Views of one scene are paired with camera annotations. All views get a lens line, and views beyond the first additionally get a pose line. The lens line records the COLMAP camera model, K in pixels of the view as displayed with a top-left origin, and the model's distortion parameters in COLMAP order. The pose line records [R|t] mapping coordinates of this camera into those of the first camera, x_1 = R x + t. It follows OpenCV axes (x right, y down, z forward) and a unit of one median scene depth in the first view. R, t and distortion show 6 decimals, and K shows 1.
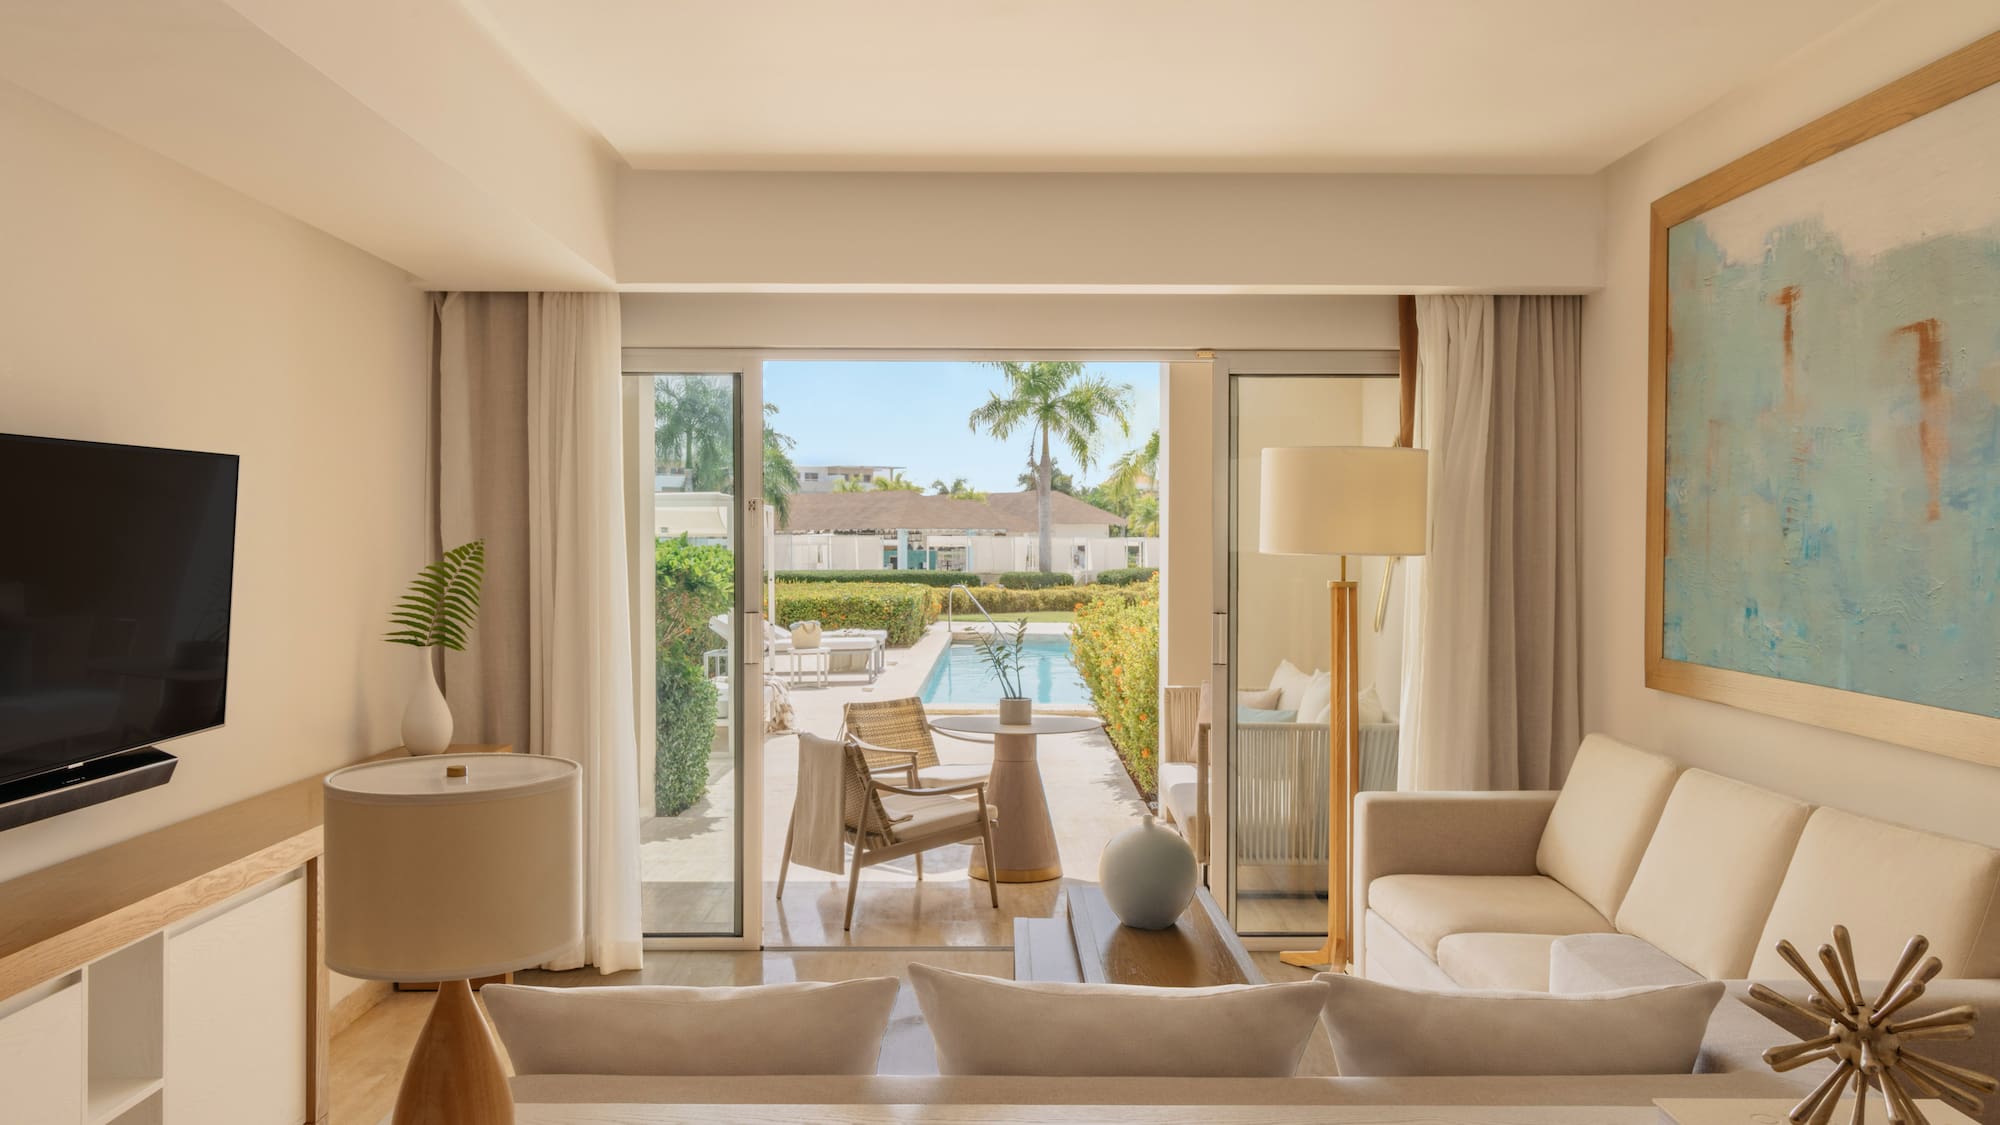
lens RADIAL K [[1650.2, 0, 1000.0], [0, 1650.2, 562.5], [0, 0, 1]] dist [-0.005865, -0.001224]
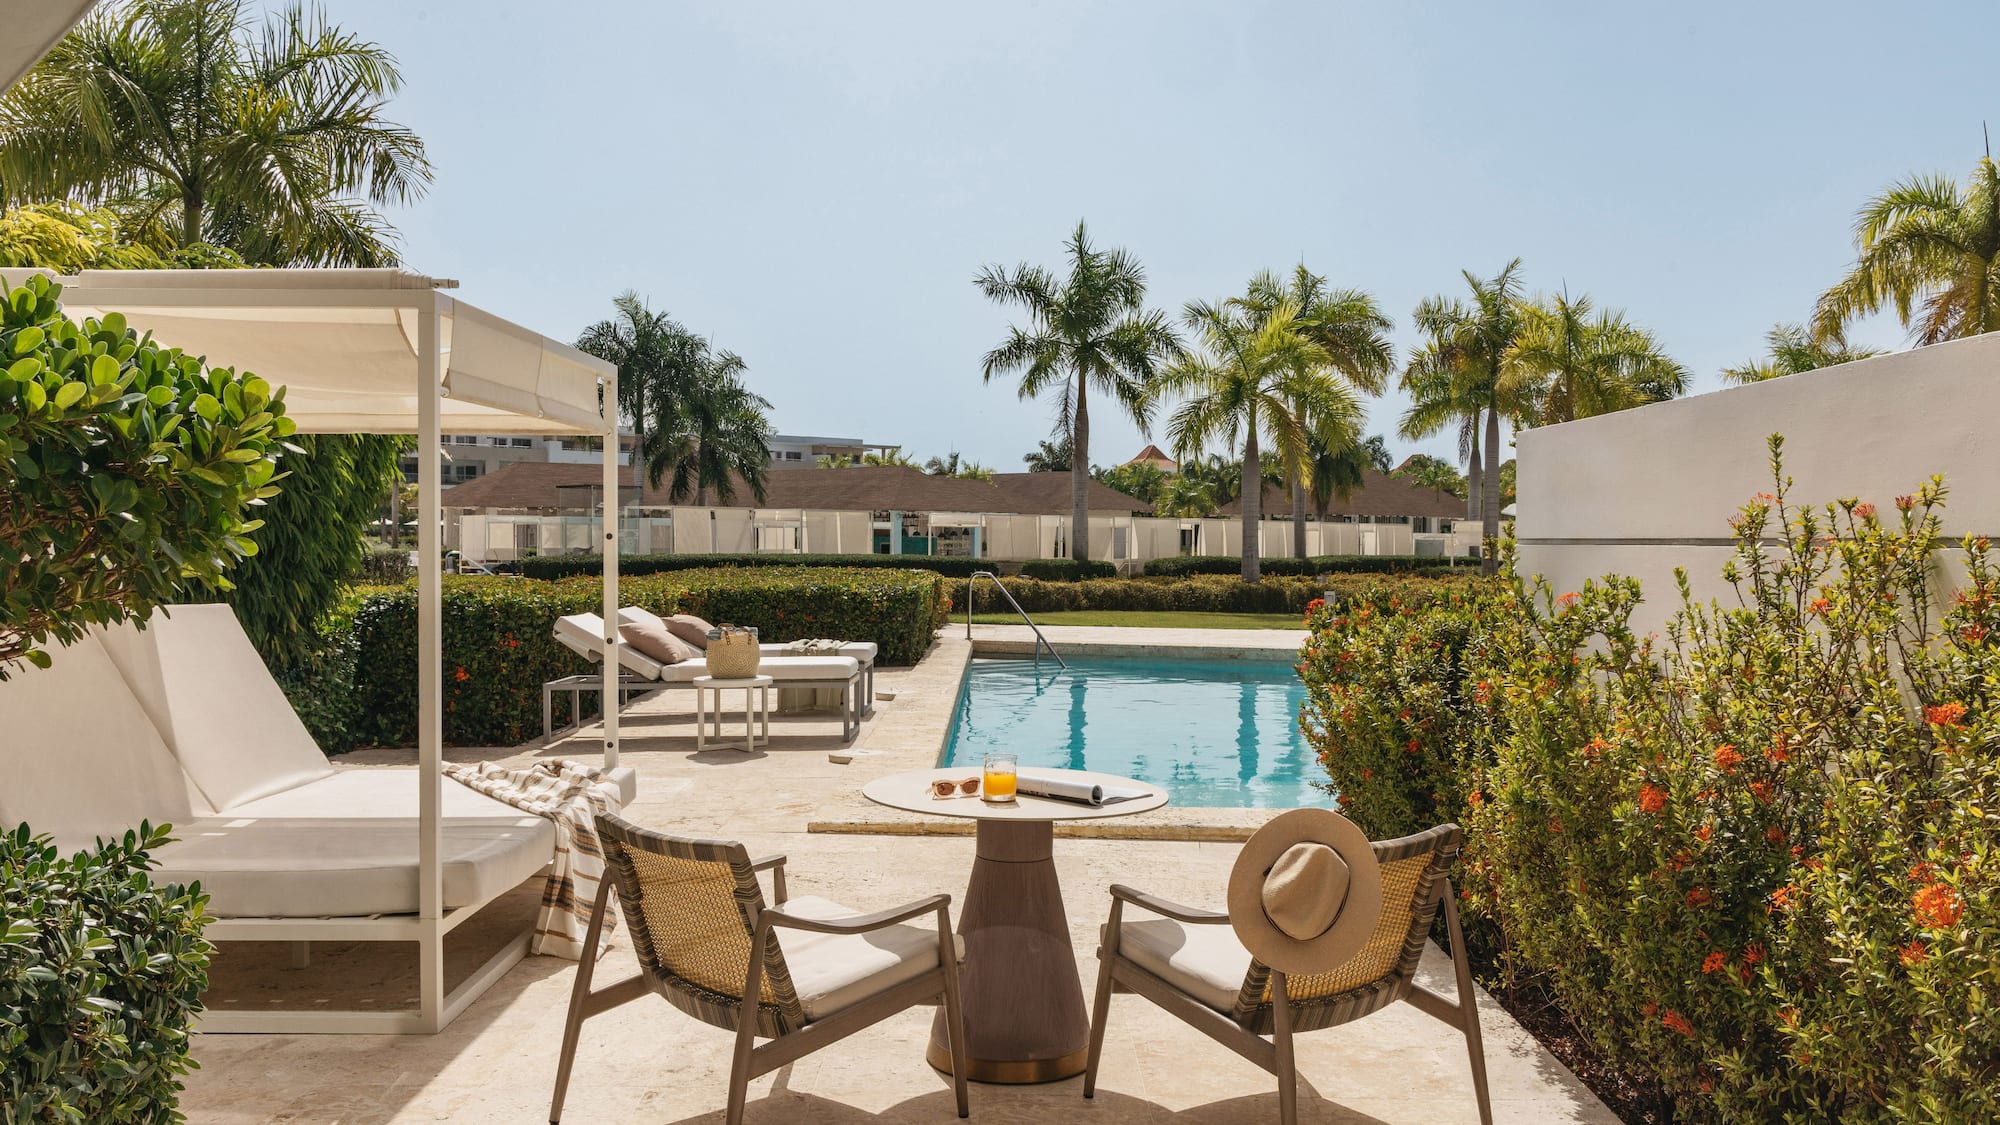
lens RADIAL K [[1650.2, 0, 1000.0], [0, 1650.2, 562.5], [0, 0, 1]] dist [-0.005865, -0.001224]
pose [[0.999921, 0.010895, 0.006200, -0.016576], [-0.010908, 0.999938, 0.002042, 0.006224], [-0.006177, -0.002110, 0.999979, 0.235812]]
